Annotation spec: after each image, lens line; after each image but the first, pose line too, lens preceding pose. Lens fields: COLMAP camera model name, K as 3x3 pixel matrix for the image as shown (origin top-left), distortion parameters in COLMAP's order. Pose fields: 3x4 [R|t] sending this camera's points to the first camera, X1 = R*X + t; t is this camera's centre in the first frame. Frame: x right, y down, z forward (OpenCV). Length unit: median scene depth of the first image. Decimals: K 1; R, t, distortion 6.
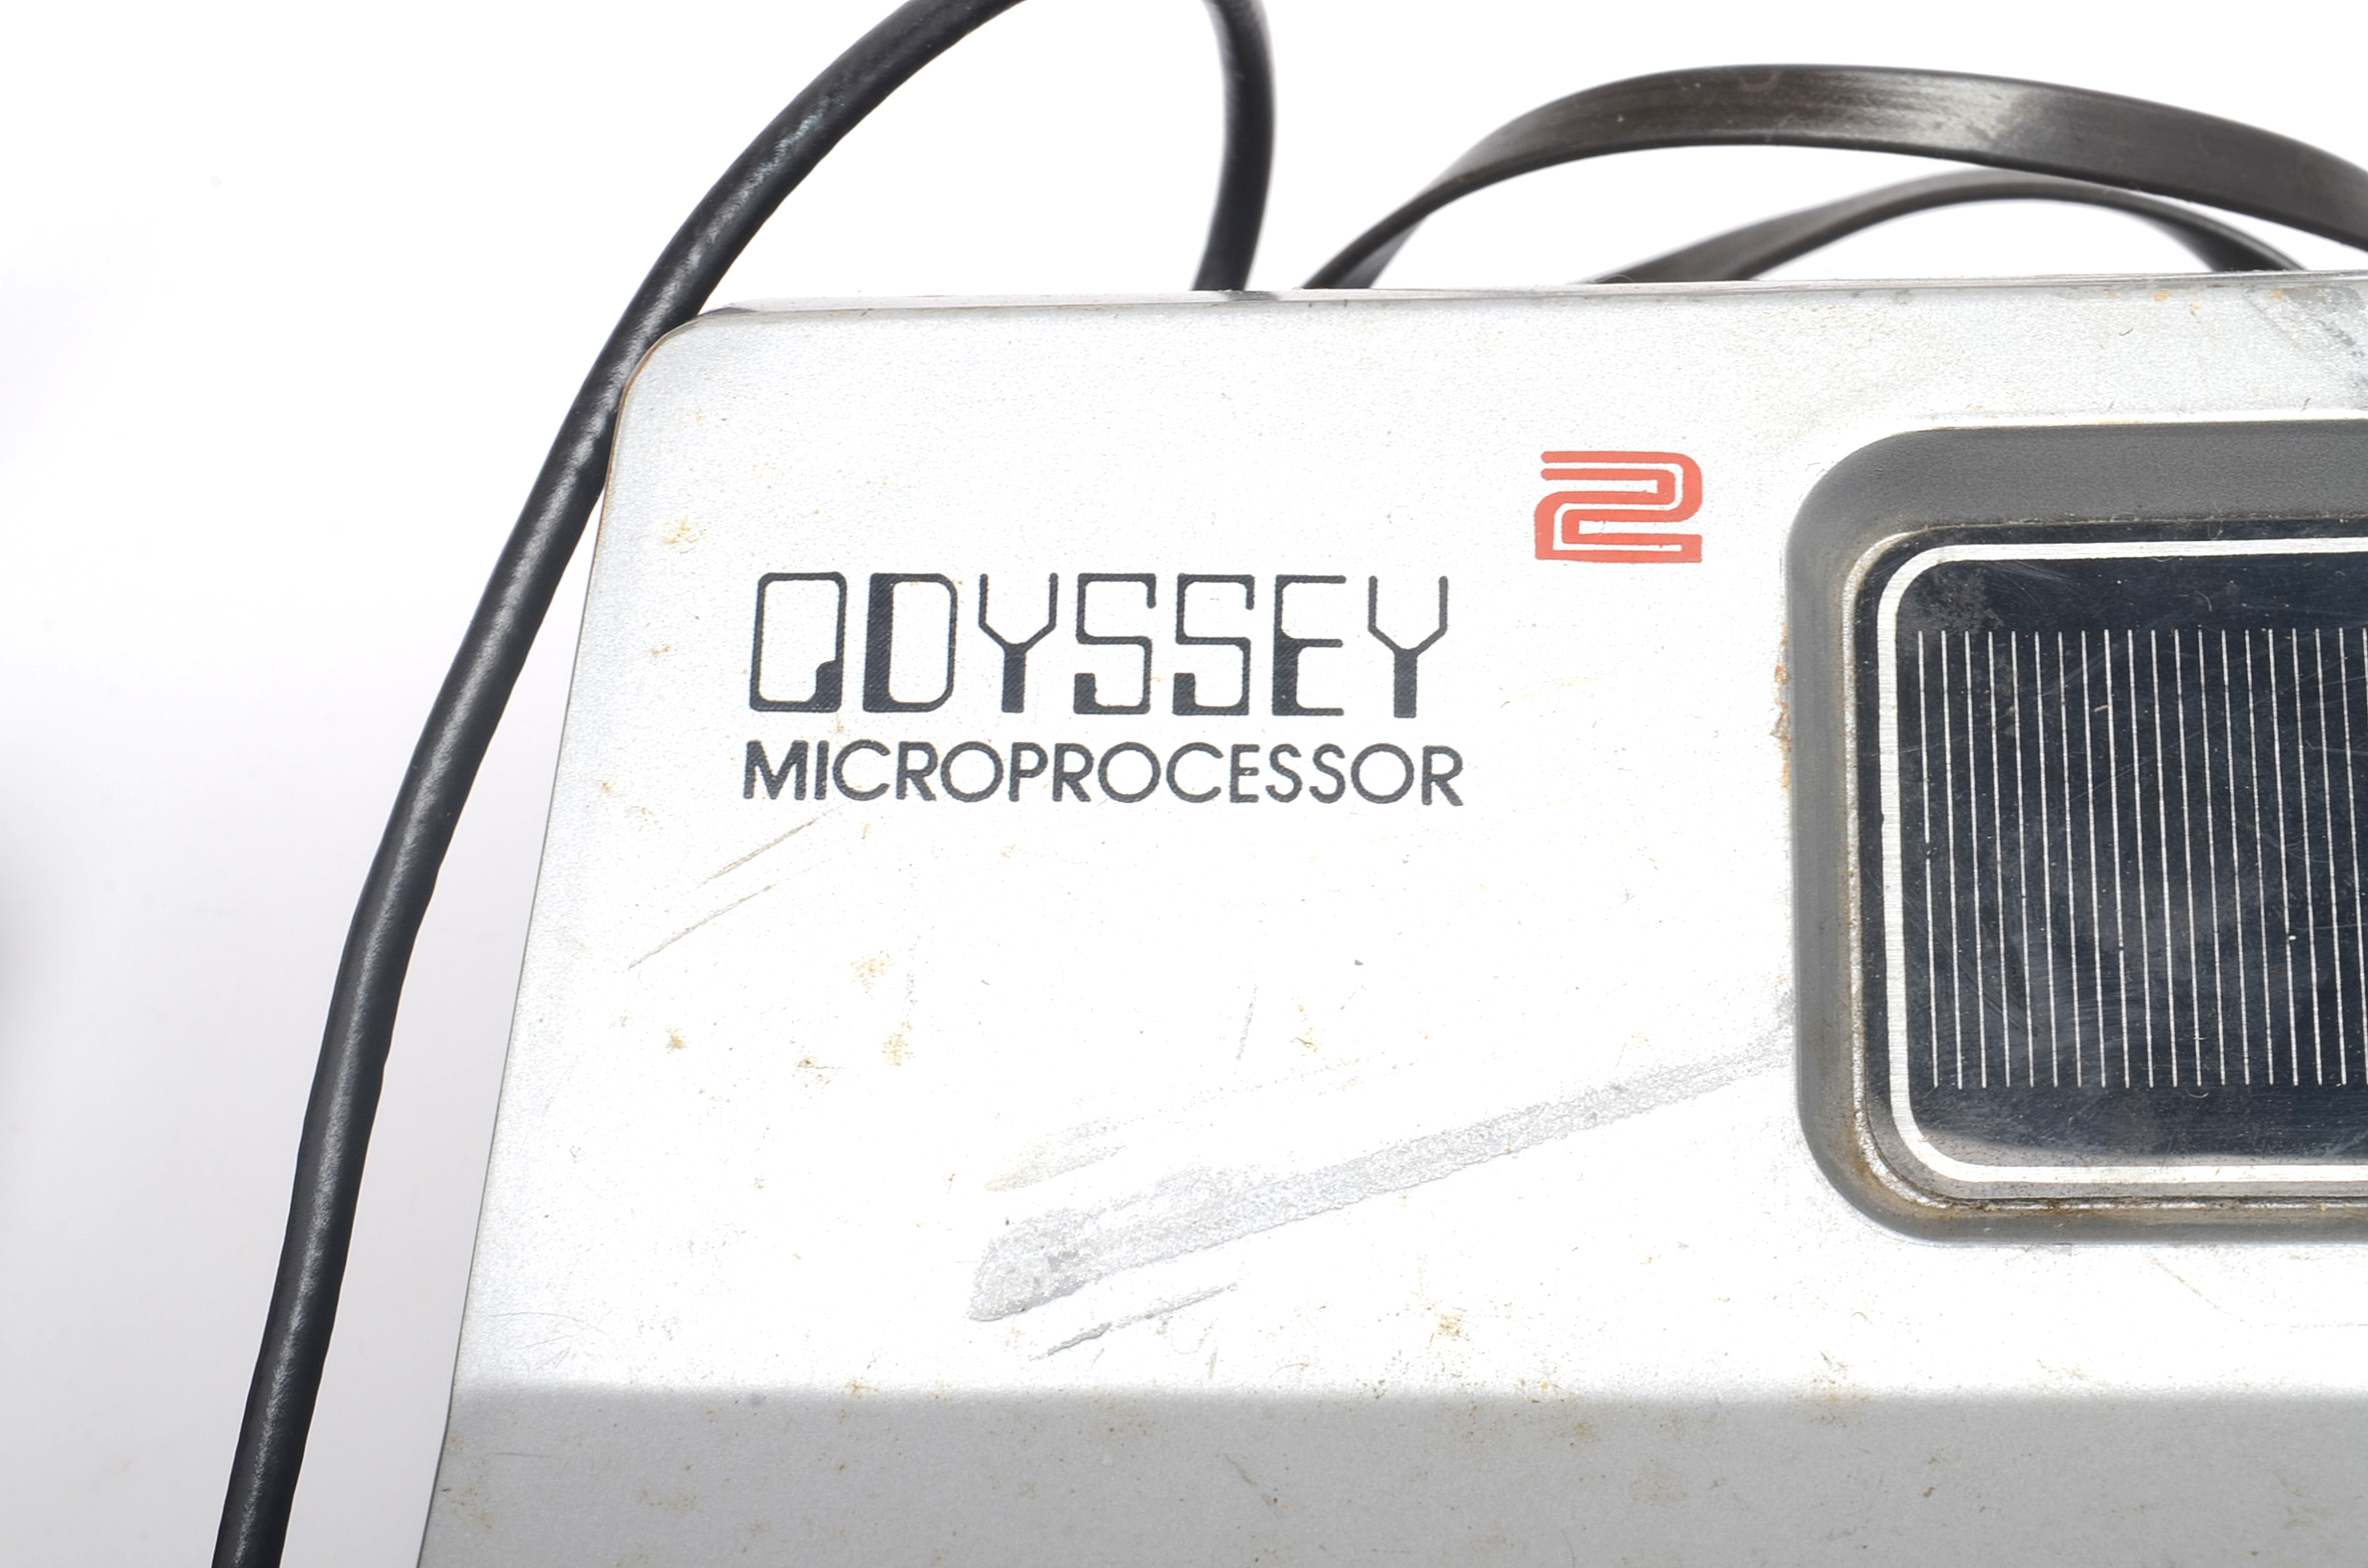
lens RADIAL K [[5546.3, 0, 1186.6], [0, 5546.3, 781.5], [0, 0, 1]] dist [-0.059537, 0.000000]
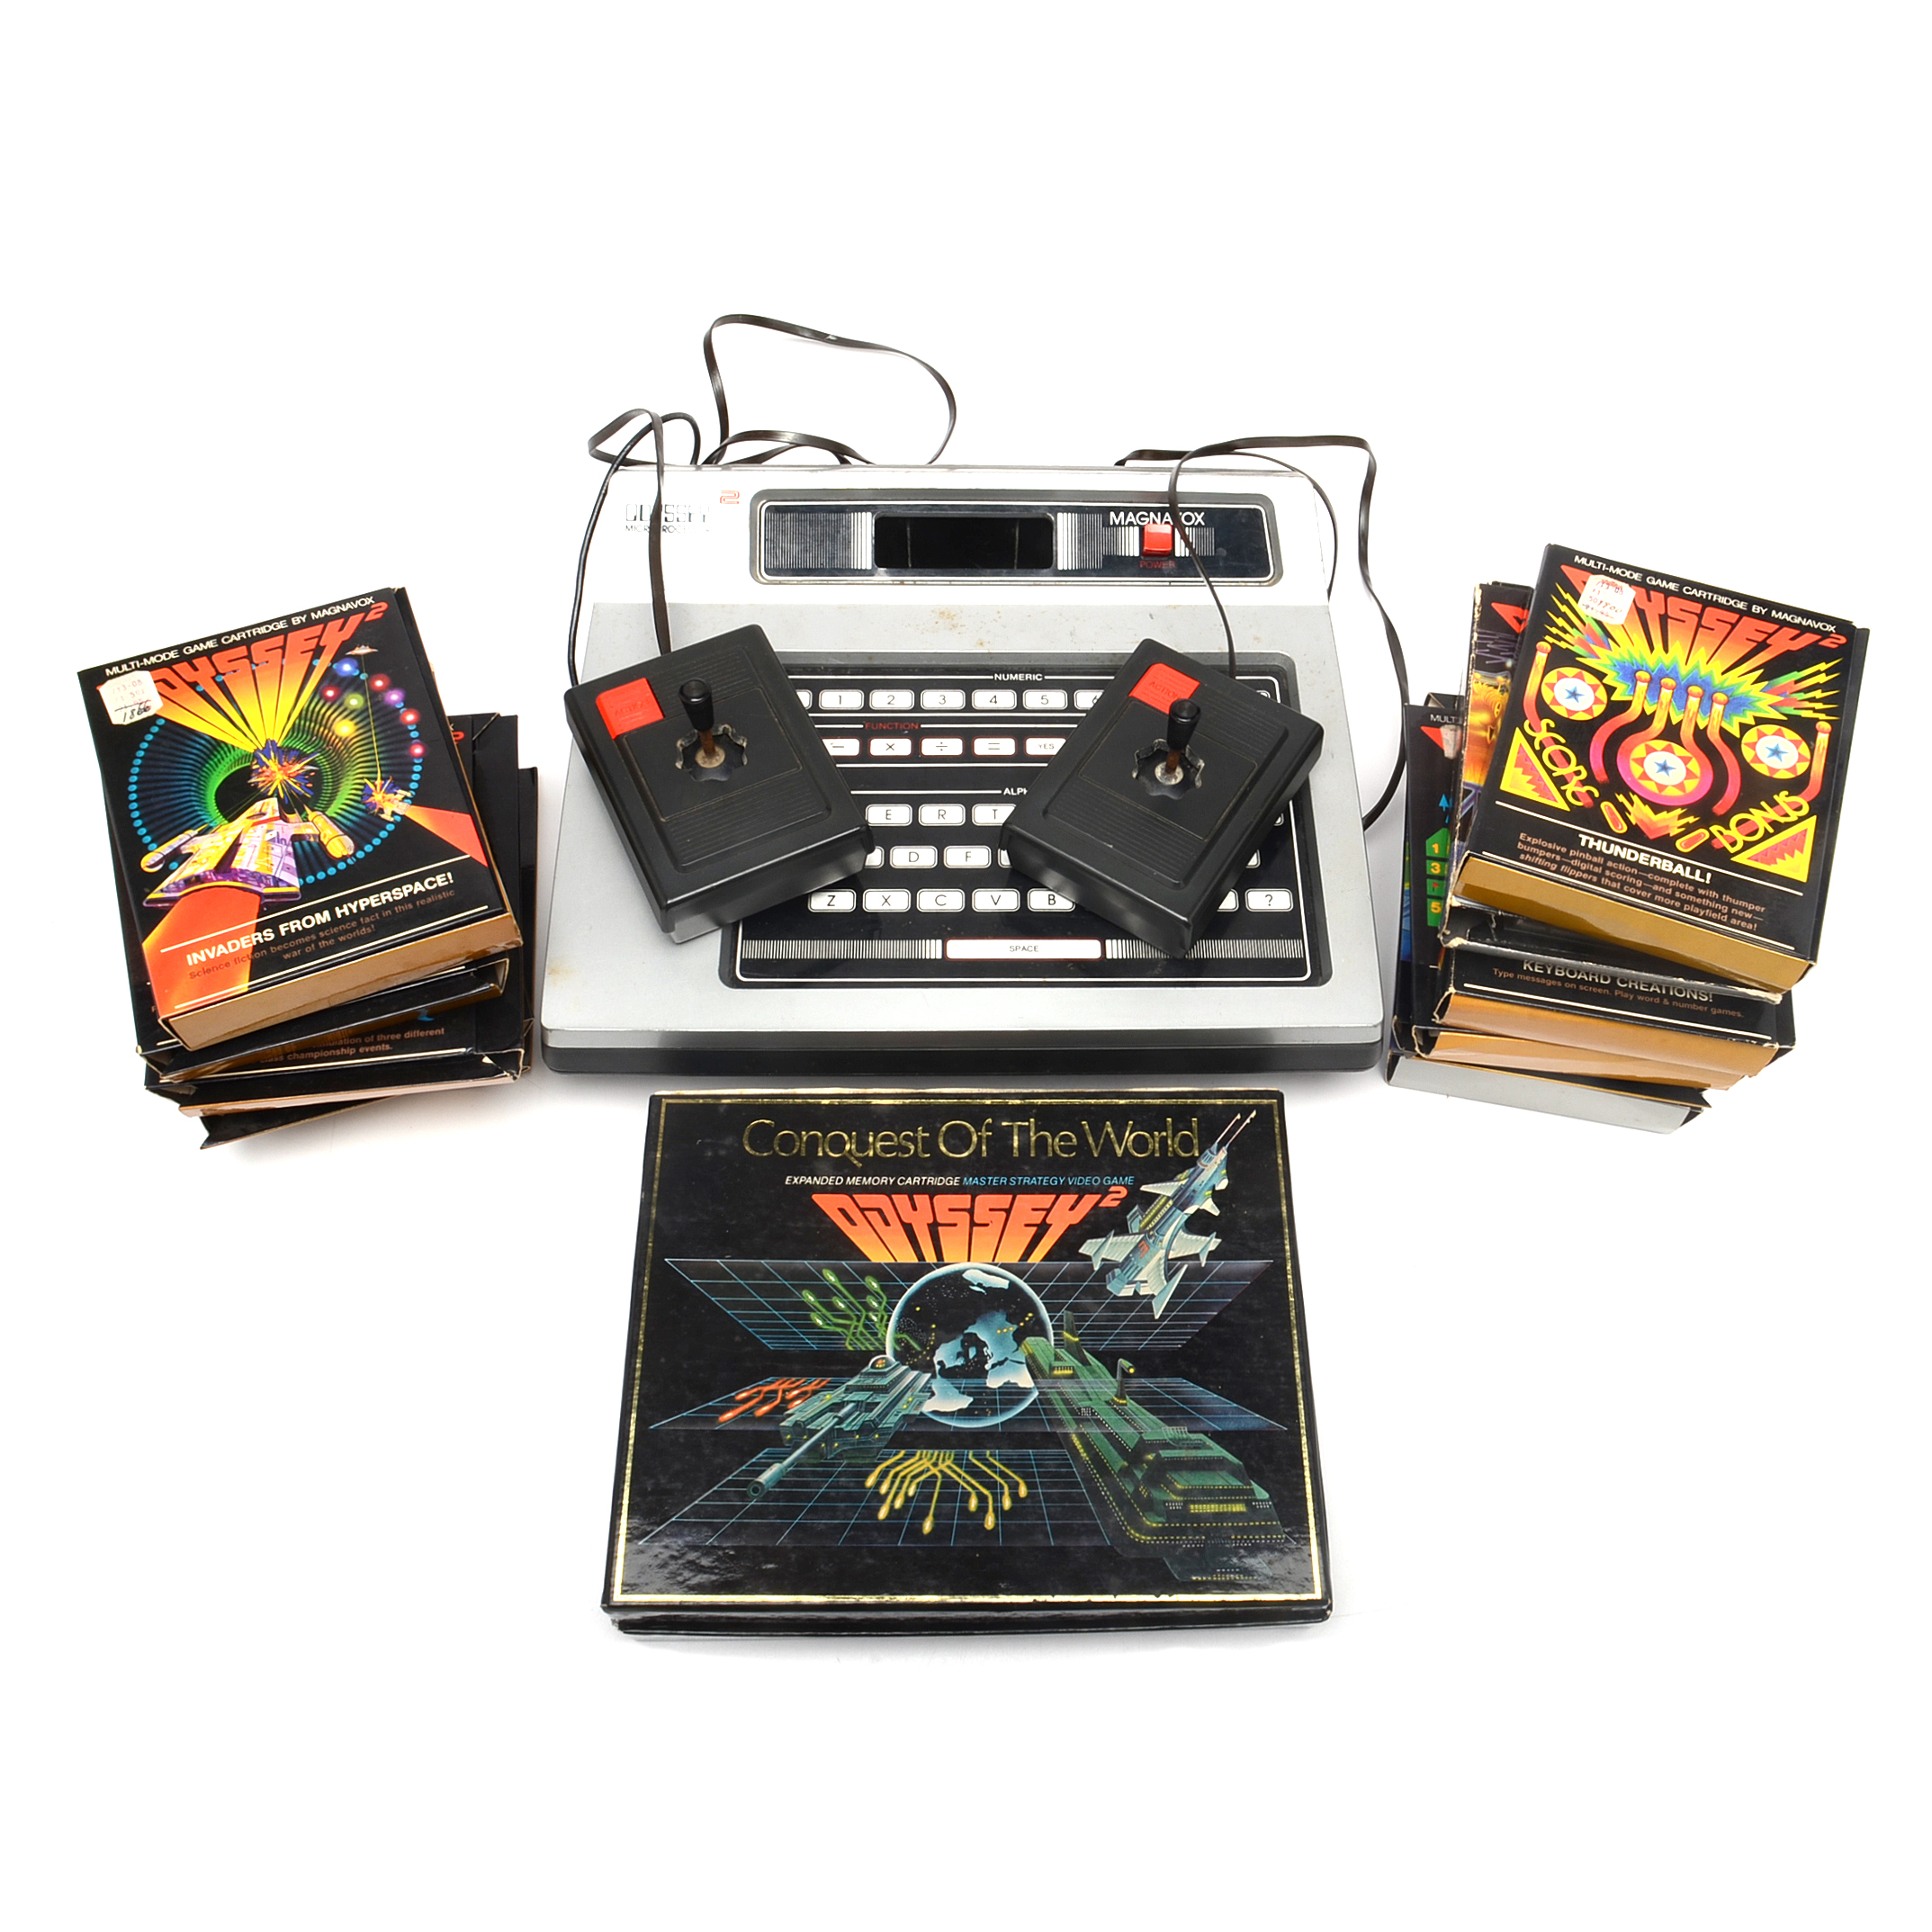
lens RADIAL K [[1768.5, 0, 1005.1], [0, 1768.5, 1004.1], [0, 0, 1]] dist [-0.033140, 0.000000]
pose [[0.995661, -0.011530, 0.092333, 0.238114], [-0.012326, 0.967204, 0.253702, 0.010689], [-0.092230, -0.253740, 0.962865, -1.806582]]
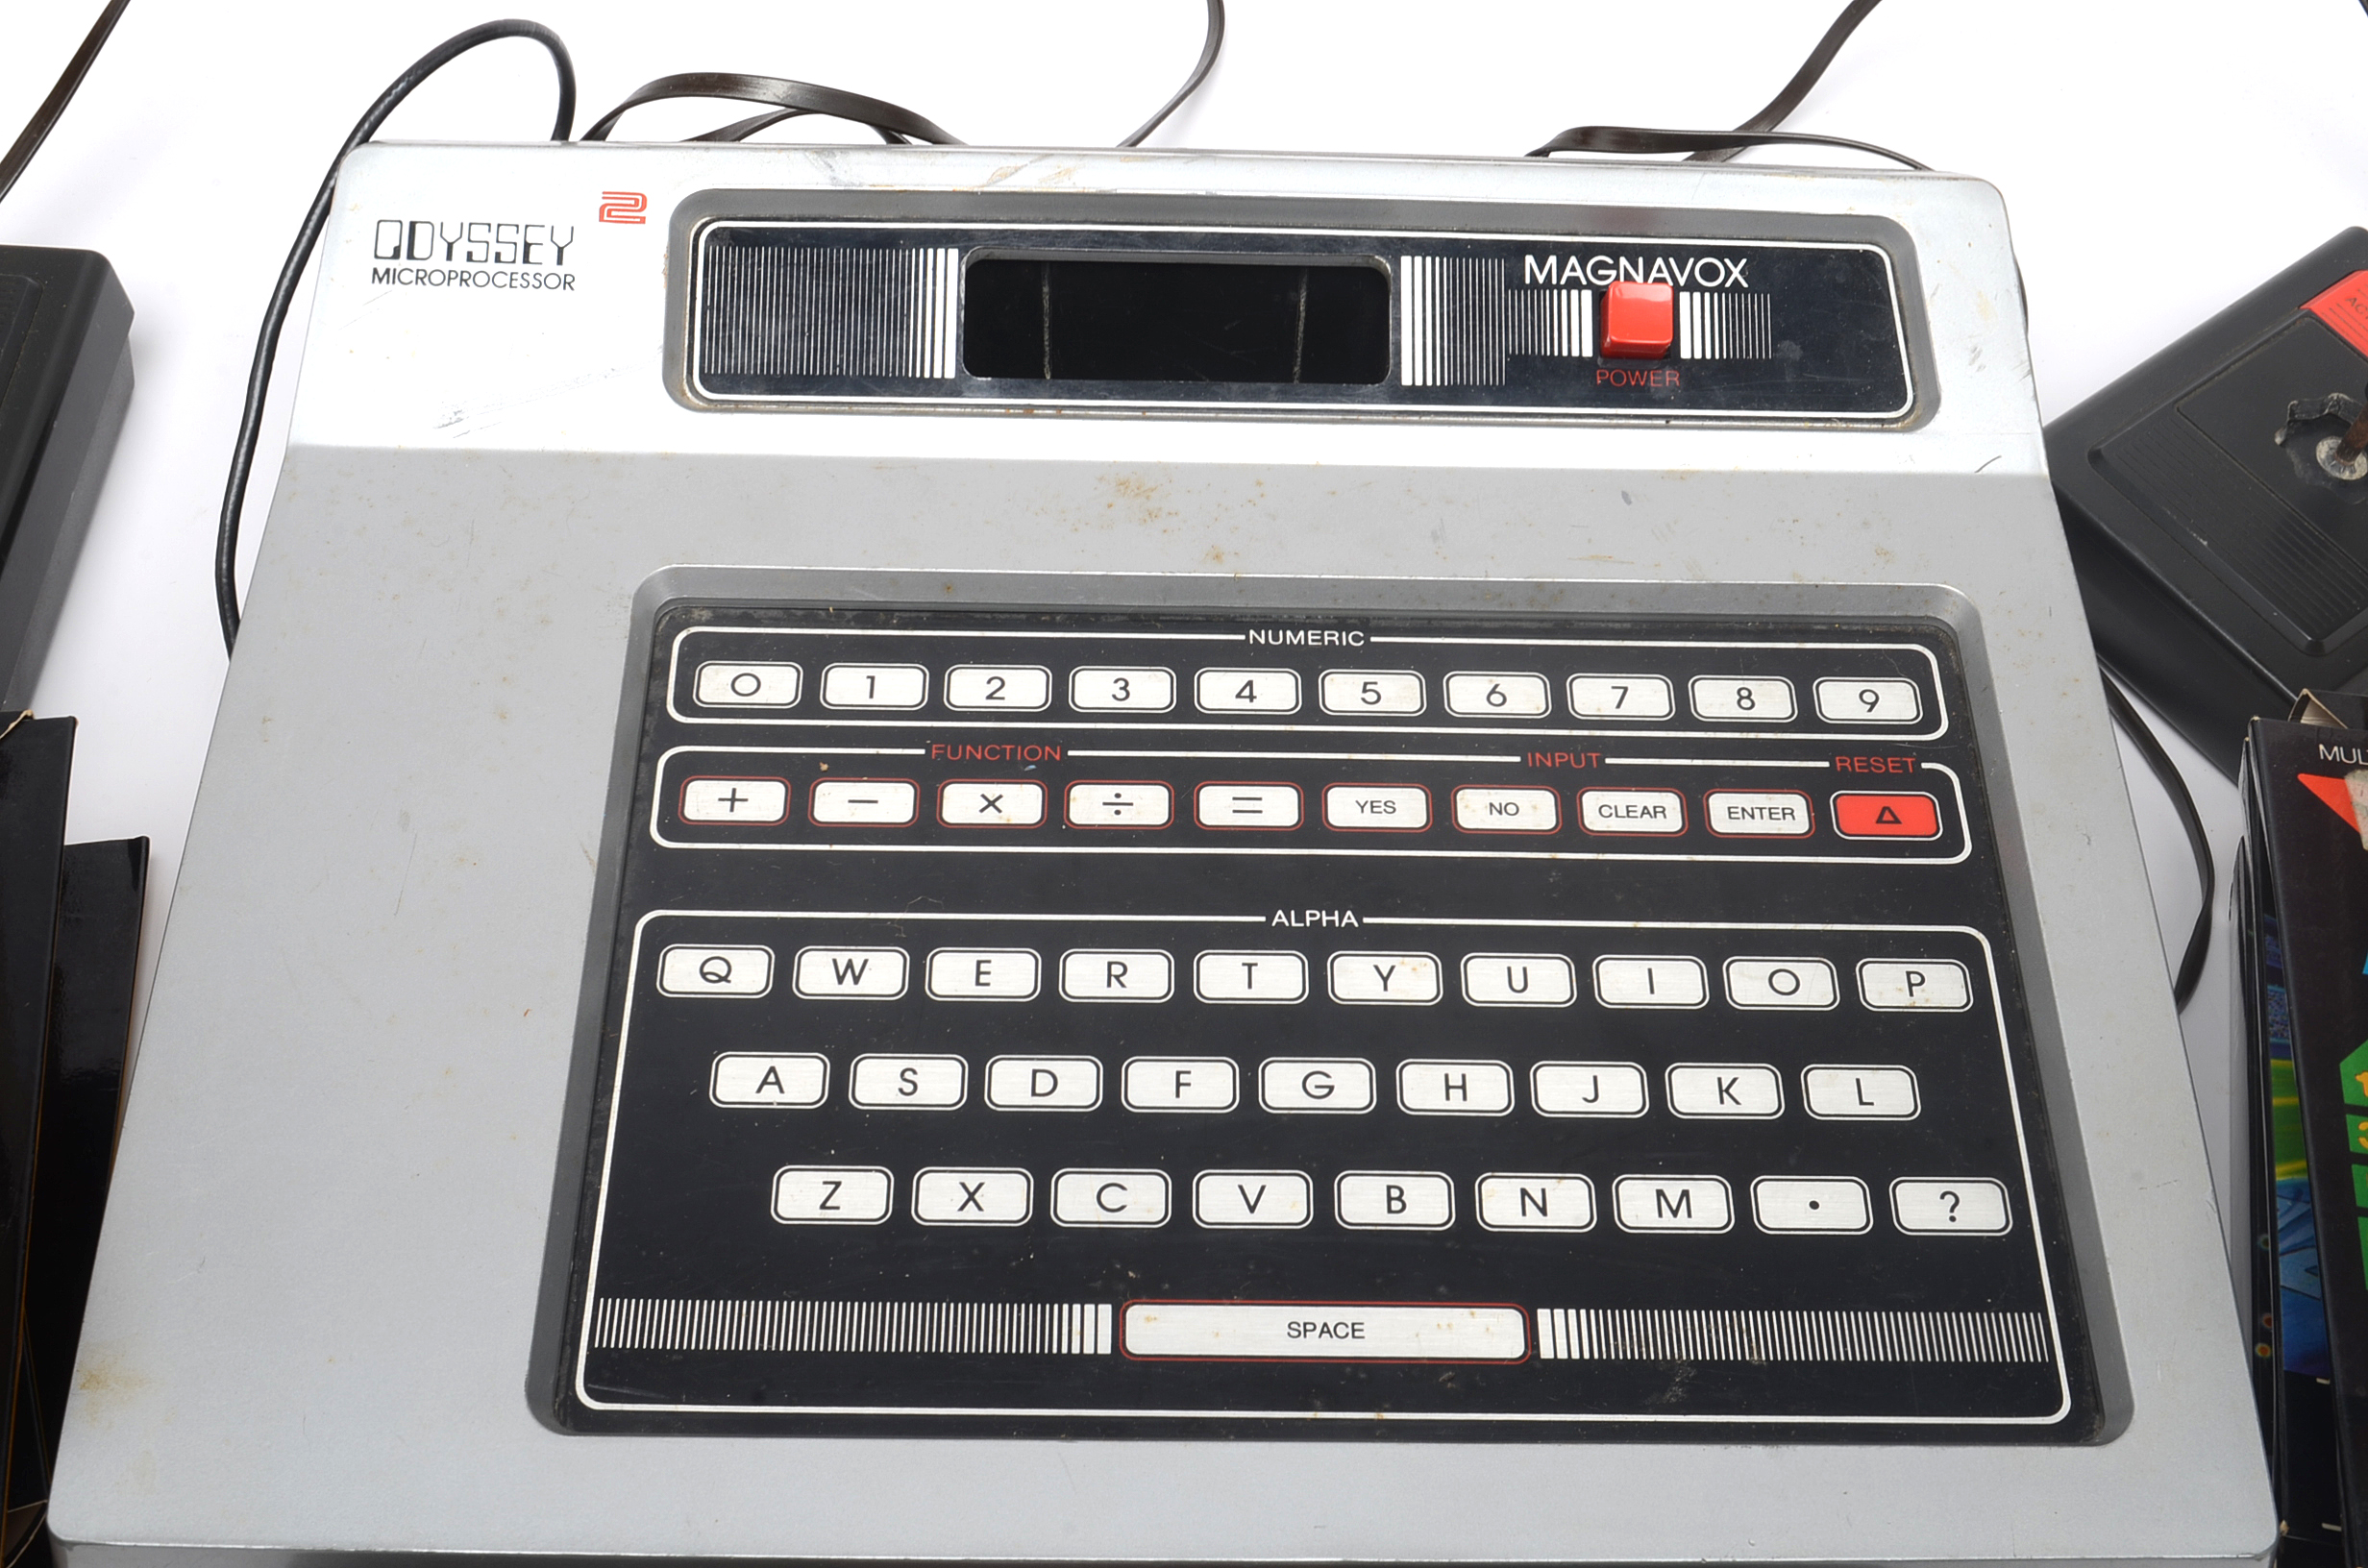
lens RADIAL K [[3090.0, 0, 1217.6], [0, 3090.0, 881.9], [0, 0, 1]] dist [-0.017032, 0.000000]
pose [[0.995127, 0.011430, 0.097935, 0.267899], [-0.025912, 0.988663, 0.147899, 0.075160], [-0.095134, -0.149716, 0.984142, -1.042392]]
